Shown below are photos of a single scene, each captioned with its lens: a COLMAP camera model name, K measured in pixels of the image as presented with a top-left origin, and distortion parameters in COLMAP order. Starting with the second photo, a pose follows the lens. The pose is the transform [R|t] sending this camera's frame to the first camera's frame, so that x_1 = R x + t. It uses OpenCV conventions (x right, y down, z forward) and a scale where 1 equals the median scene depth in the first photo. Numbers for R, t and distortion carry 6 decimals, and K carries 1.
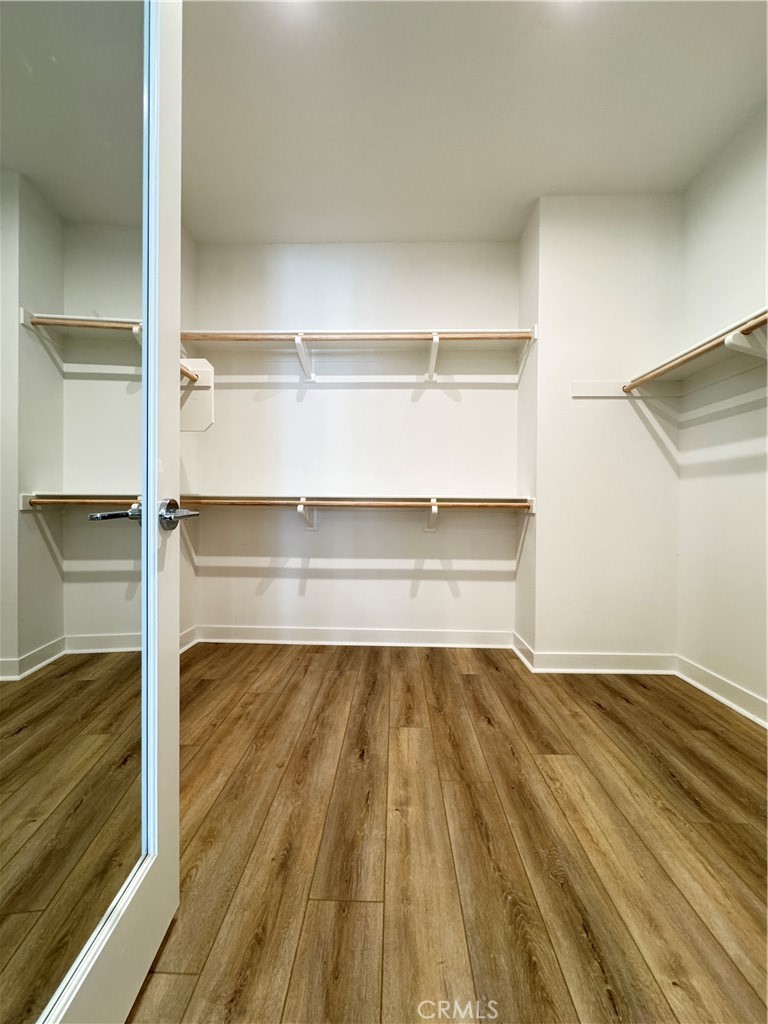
lens RADIAL K [[411.7, 0, 384.0], [0, 411.7, 512.0], [0, 0, 1]] dist [-0.003194, -0.000026]
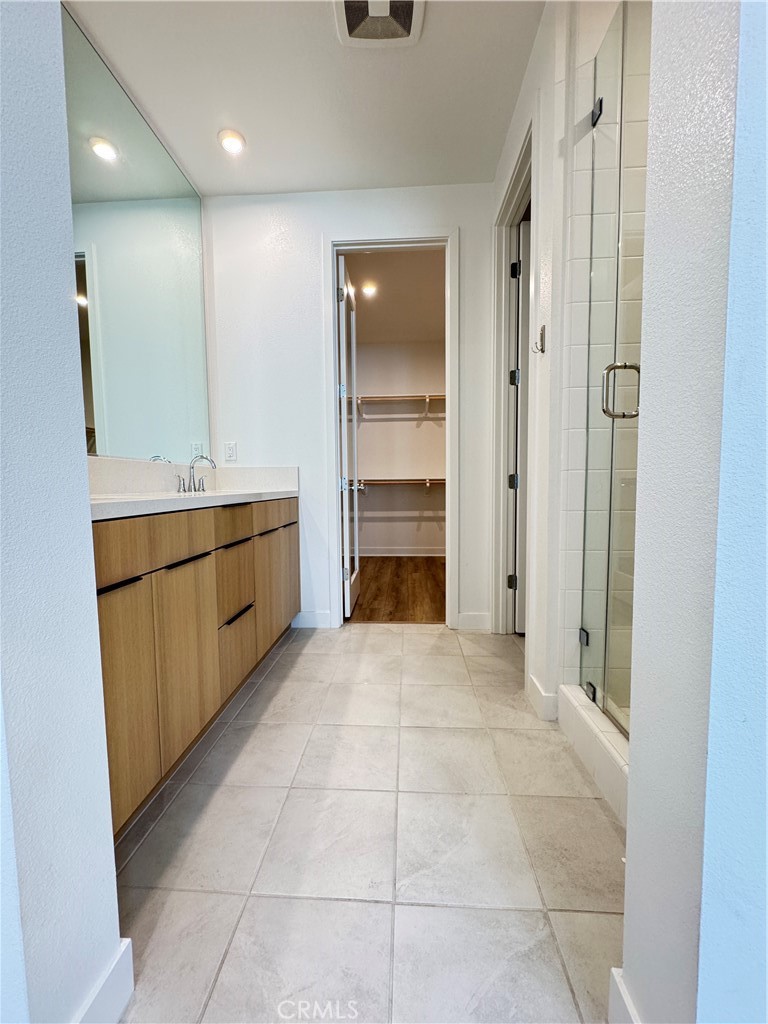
lens RADIAL K [[411.7, 0, 384.0], [0, 411.7, 512.0], [0, 0, 1]] dist [-0.003194, -0.000026]
pose [[0.999533, -0.016606, -0.025638, -0.039427], [0.018044, 0.998215, 0.056924, 0.007449], [0.024647, -0.057360, 0.998049, -0.924963]]
